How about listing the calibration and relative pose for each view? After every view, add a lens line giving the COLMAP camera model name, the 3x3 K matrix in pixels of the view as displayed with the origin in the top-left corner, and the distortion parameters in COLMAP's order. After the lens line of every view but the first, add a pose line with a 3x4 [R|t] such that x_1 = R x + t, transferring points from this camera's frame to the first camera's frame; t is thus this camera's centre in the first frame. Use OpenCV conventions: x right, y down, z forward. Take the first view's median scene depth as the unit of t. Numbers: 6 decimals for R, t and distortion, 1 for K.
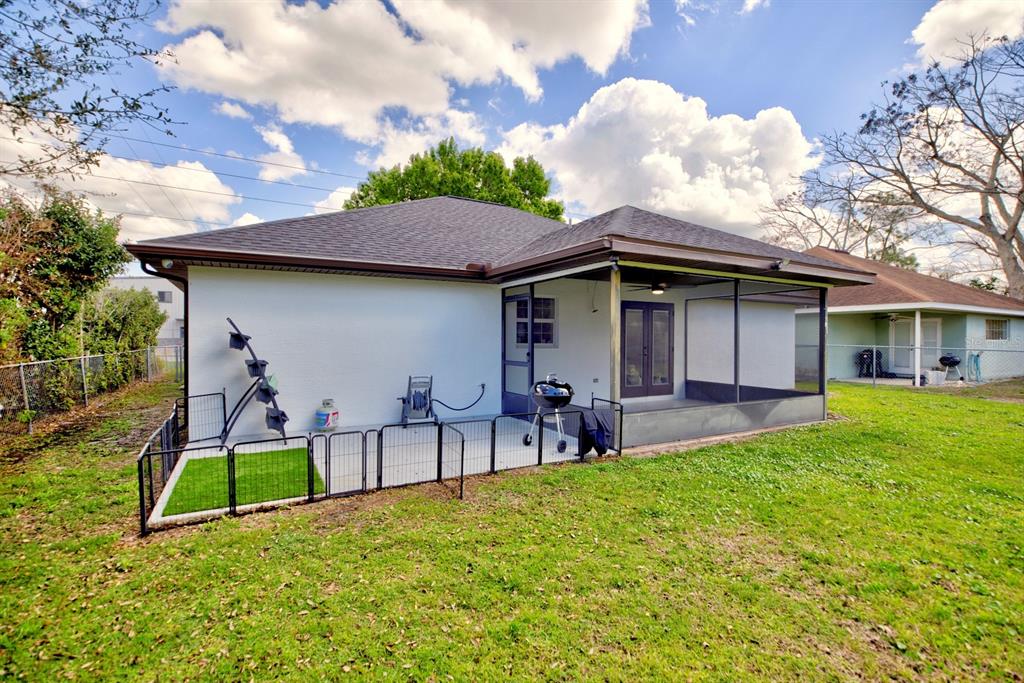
lens RADIAL K [[469.4, 0, 508.1], [0, 469.4, 341.8], [0, 0, 1]] dist [-0.002085, -0.000254]
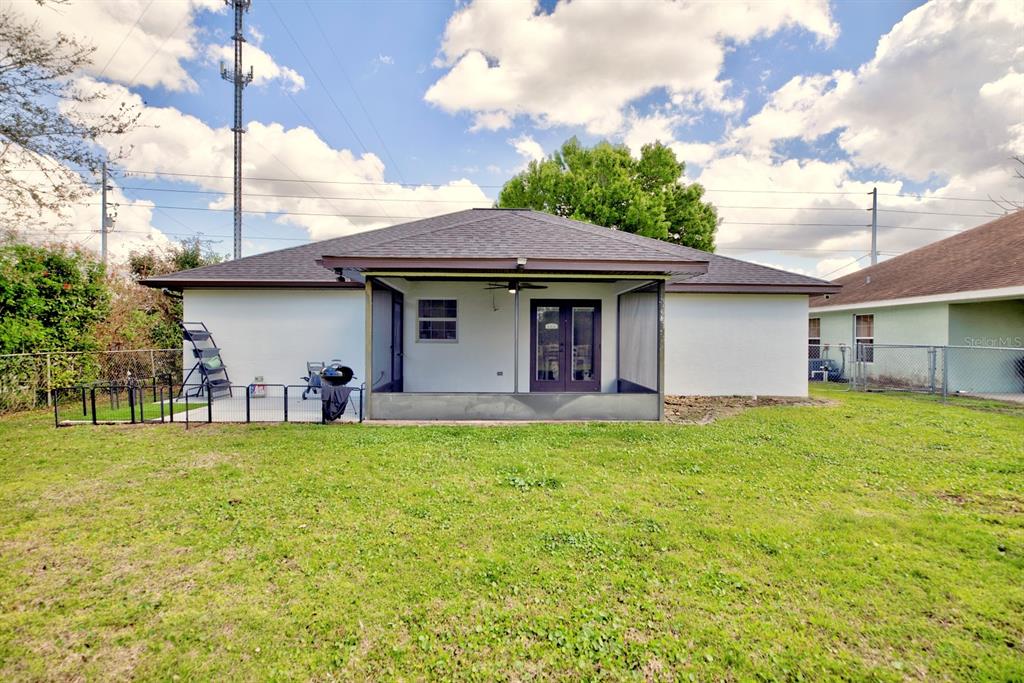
lens RADIAL K [[510.2, 0, 522.7], [0, 510.2, 343.1], [0, 0, 1]] dist [-0.003888, -0.000585]
pose [[0.889634, 0.002068, -0.456669, 0.273523], [-0.004241, 0.999984, -0.003734, 0.005569], [0.456654, 0.005258, 0.889629, -0.007385]]
